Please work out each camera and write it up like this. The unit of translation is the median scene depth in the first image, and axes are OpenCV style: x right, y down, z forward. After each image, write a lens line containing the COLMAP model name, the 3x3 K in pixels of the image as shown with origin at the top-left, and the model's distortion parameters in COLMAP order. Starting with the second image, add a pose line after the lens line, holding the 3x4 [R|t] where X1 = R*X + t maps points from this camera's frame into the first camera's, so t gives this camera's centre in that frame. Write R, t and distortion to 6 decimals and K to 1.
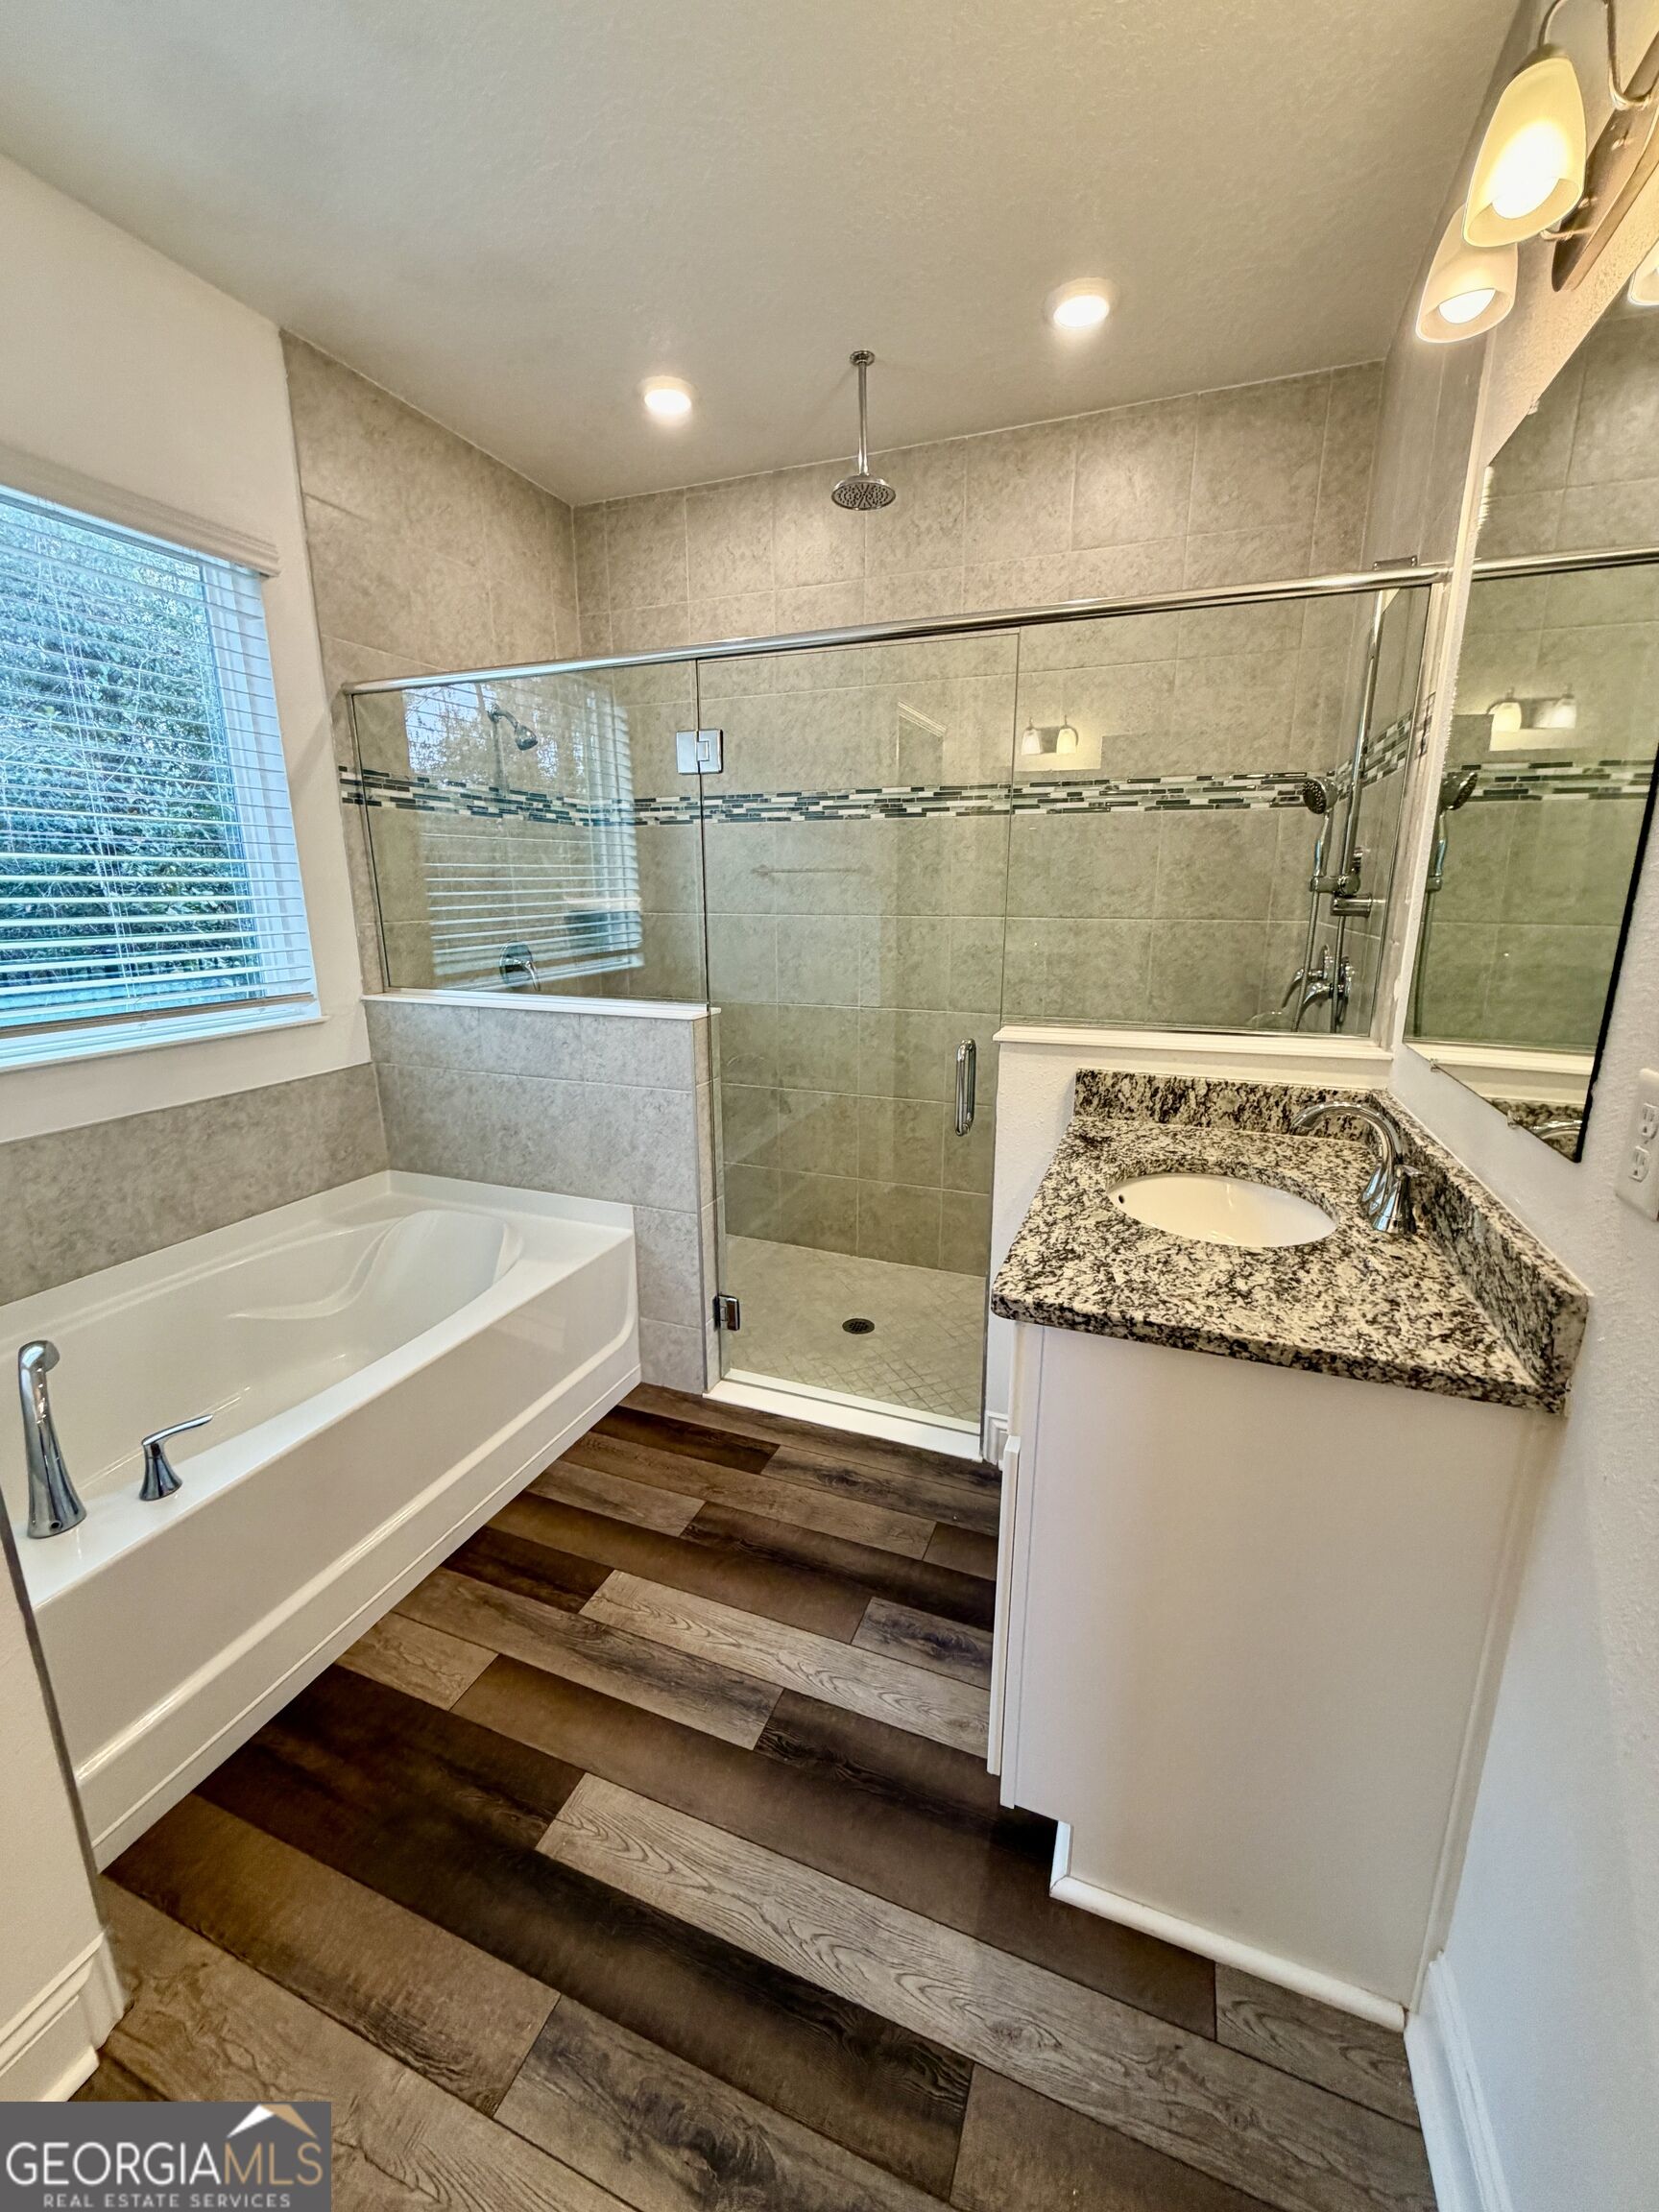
lens RADIAL K [[880.0, 0, 833.1], [0, 880.0, 1098.1], [0, 0, 1]] dist [-0.001290, 0.000041]
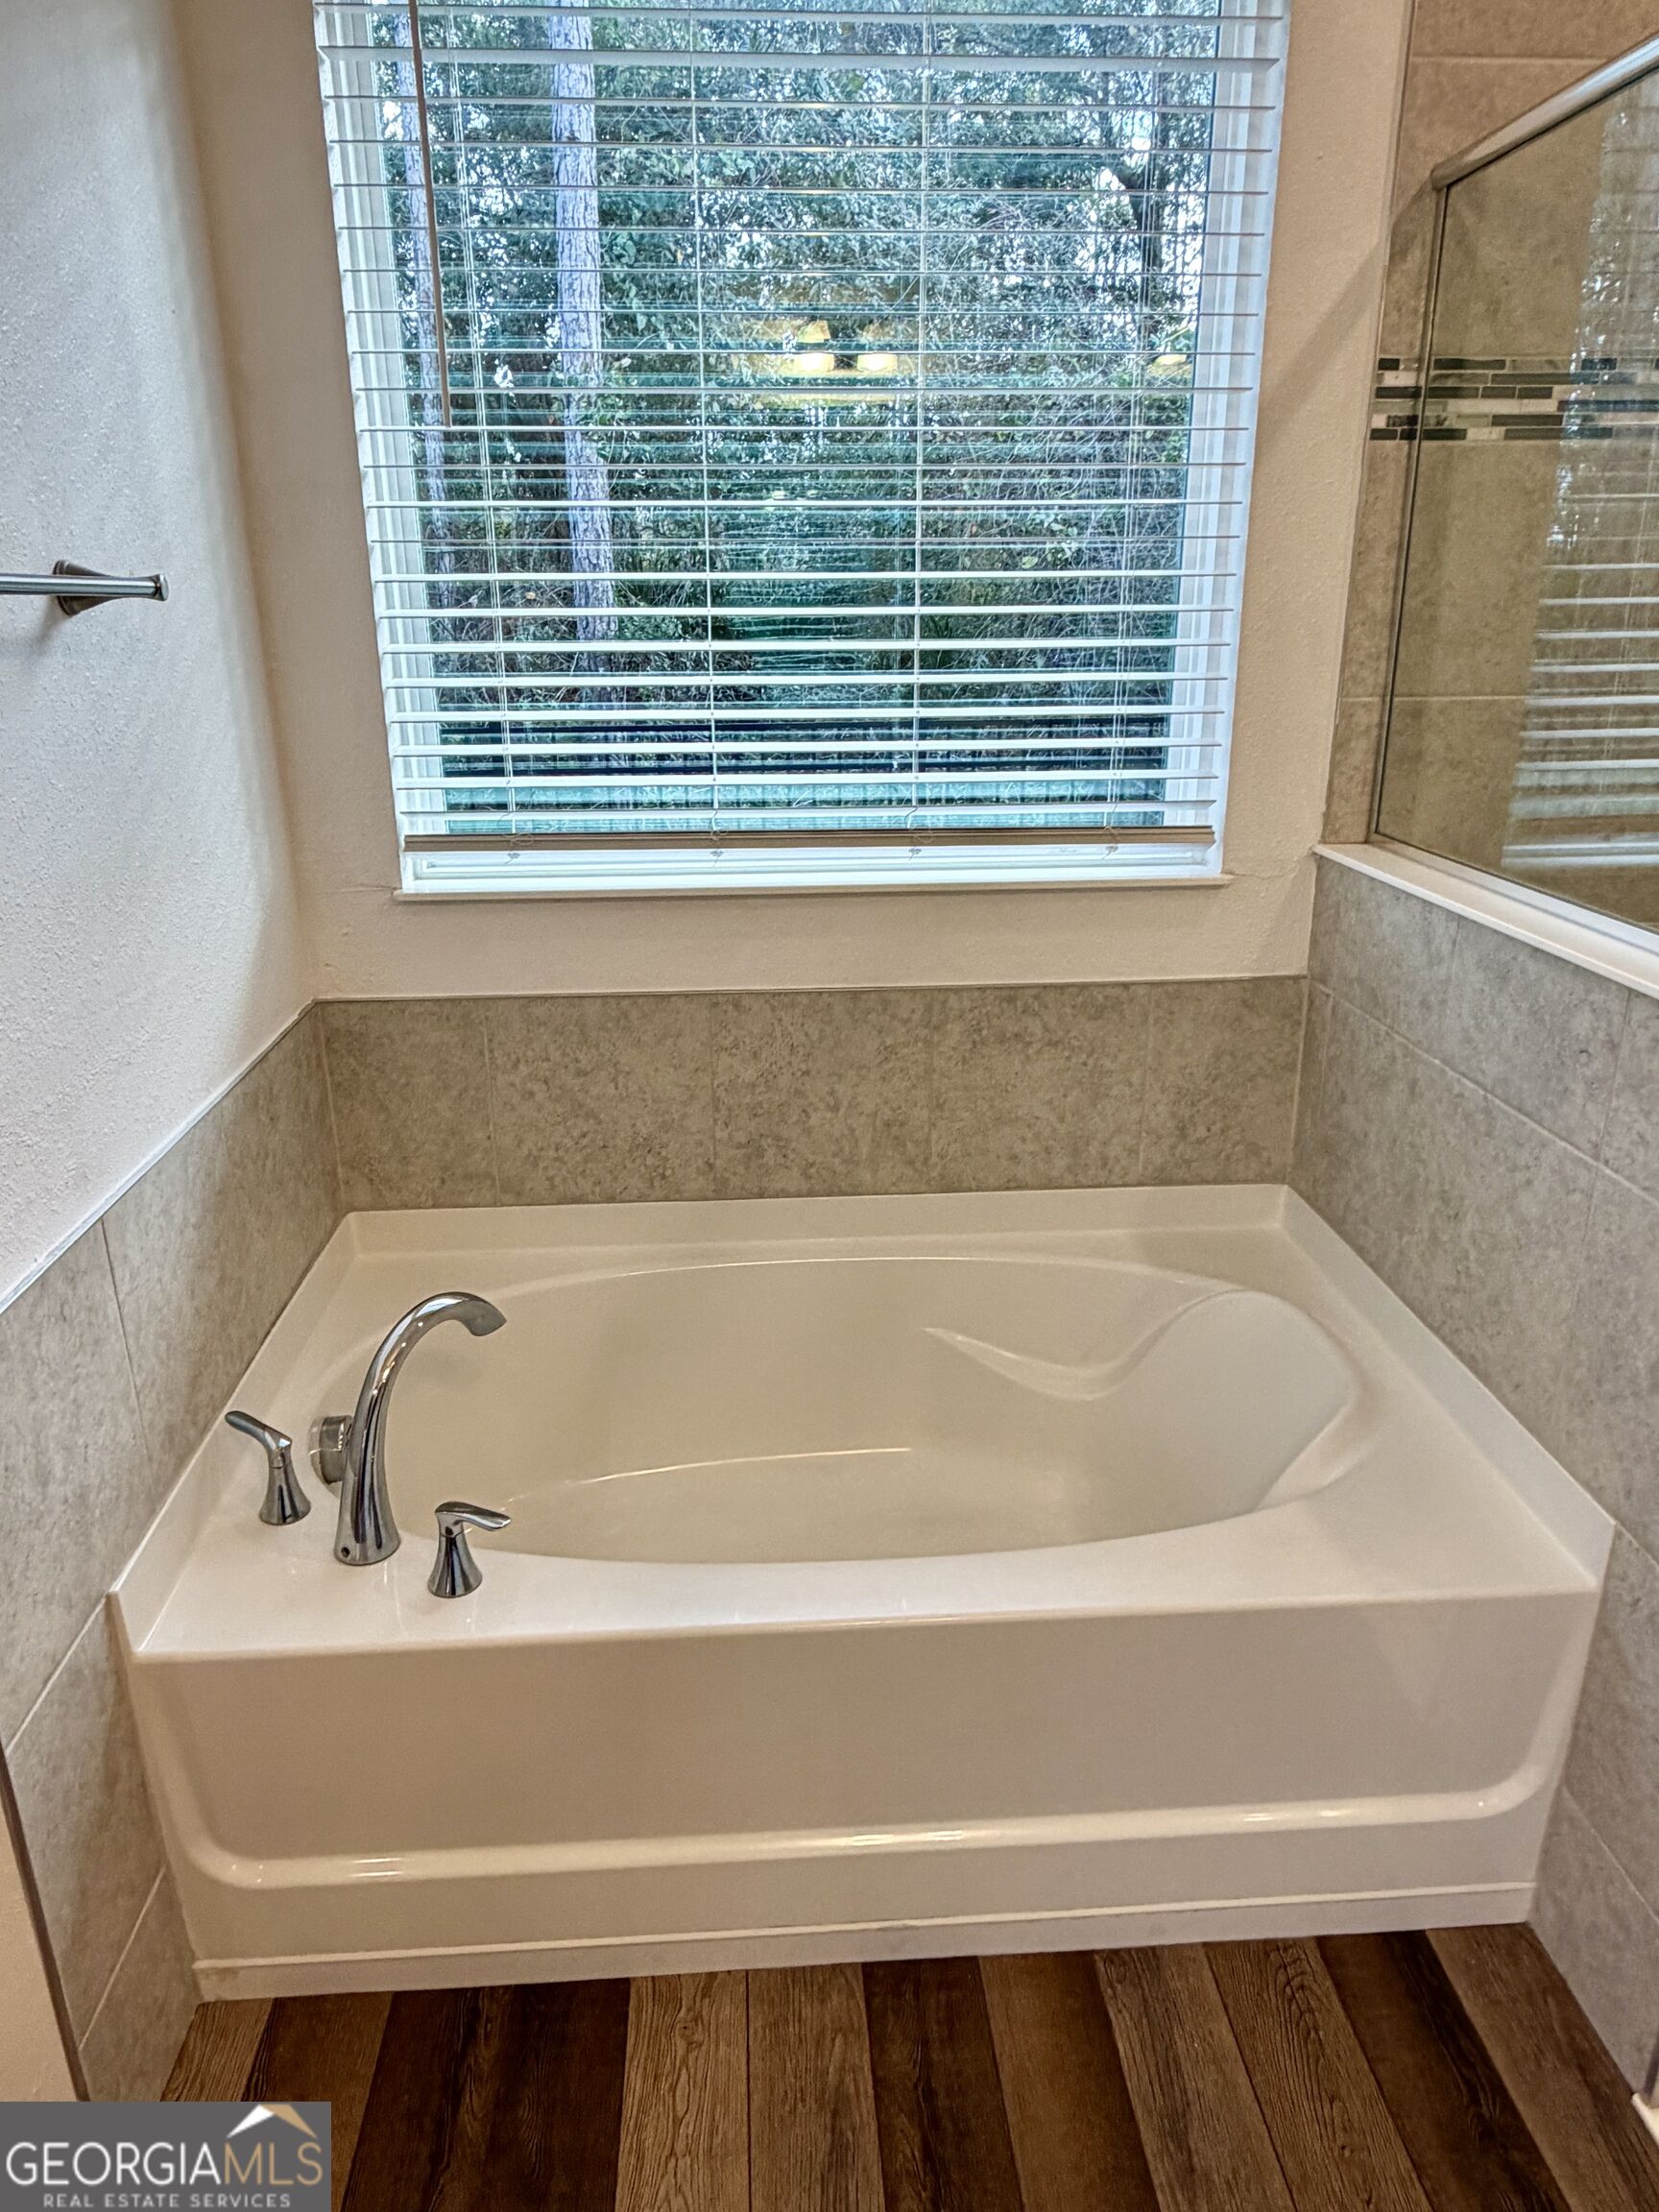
lens RADIAL K [[1405.5, 0, 829.8], [0, 1405.5, 1101.5], [0, 0, 1]] dist [-0.006340, 0.007692]
pose [[0.417755, 0.299833, -0.857660, 0.085164], [-0.205567, 0.950691, 0.232227, -0.115826], [0.884999, 0.079292, 0.458791, 0.436518]]
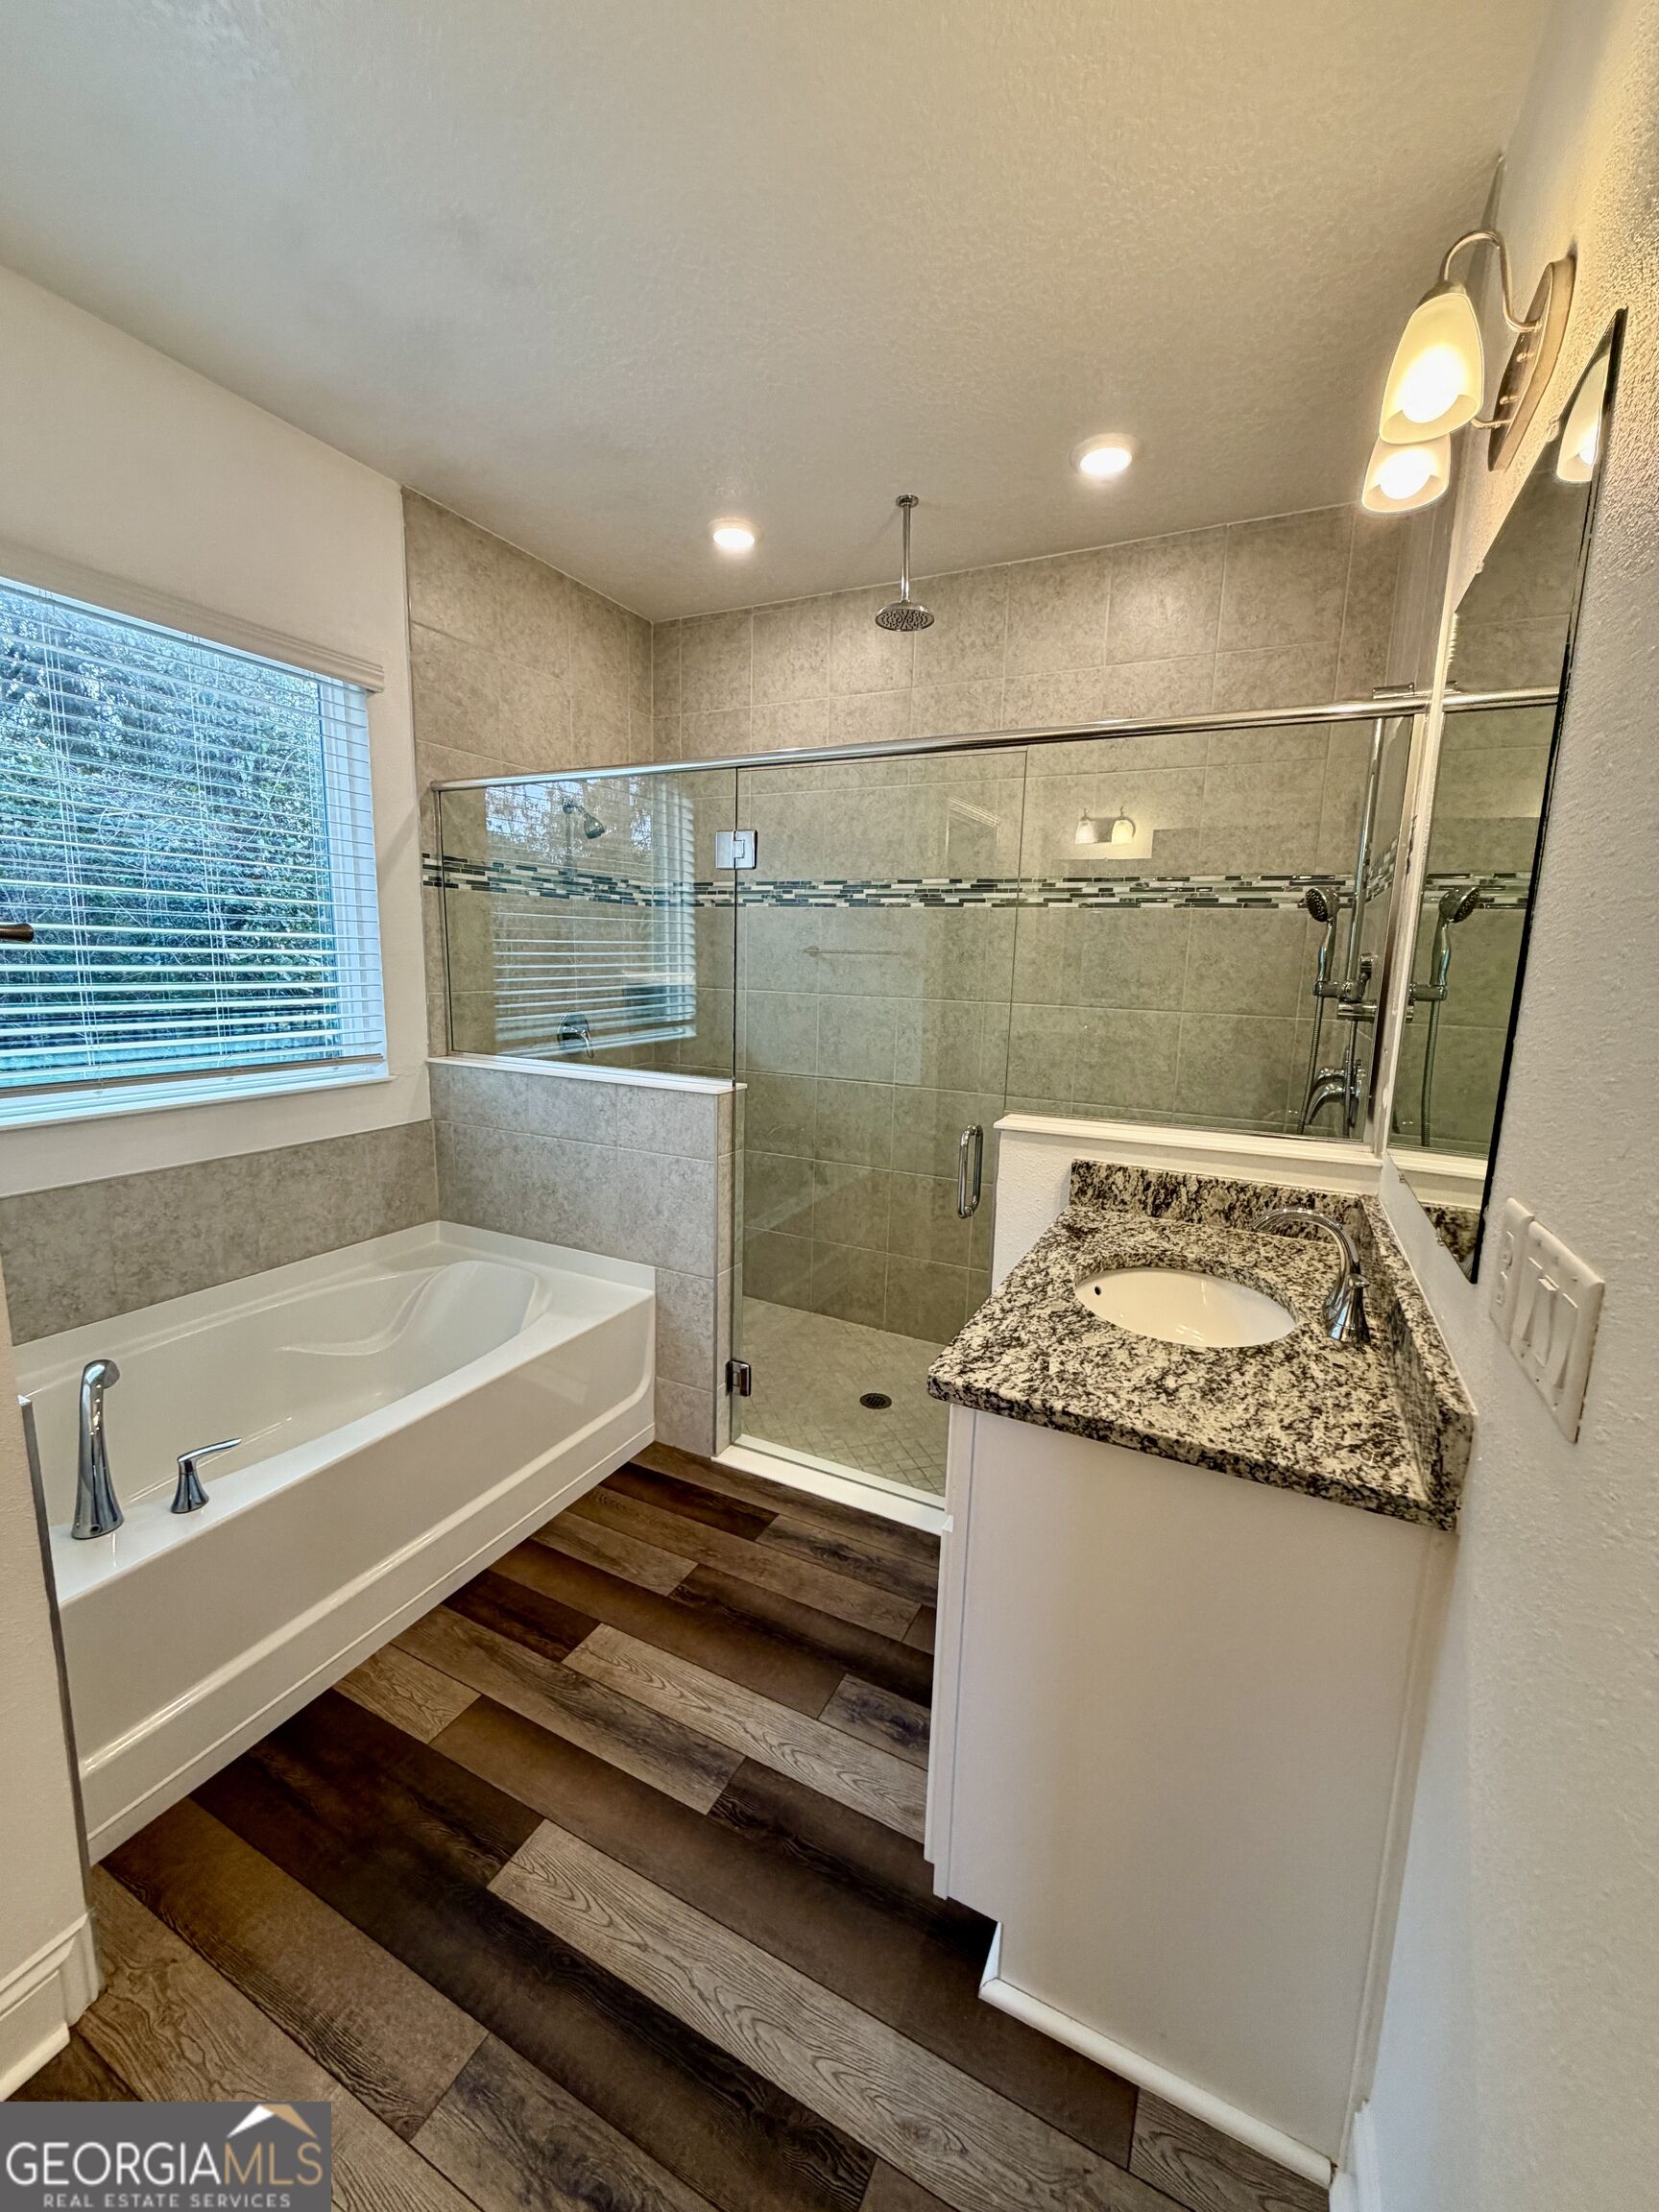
lens RADIAL K [[880.0, 0, 832.9], [0, 880.0, 1097.6], [0, 0, 1]] dist [-0.001290, 0.000041]
pose [[0.995467, 0.042018, -0.085321, 0.065445], [-0.048438, 0.996035, -0.074619, -0.011764], [0.081847, 0.078414, 0.993555, -0.041431]]
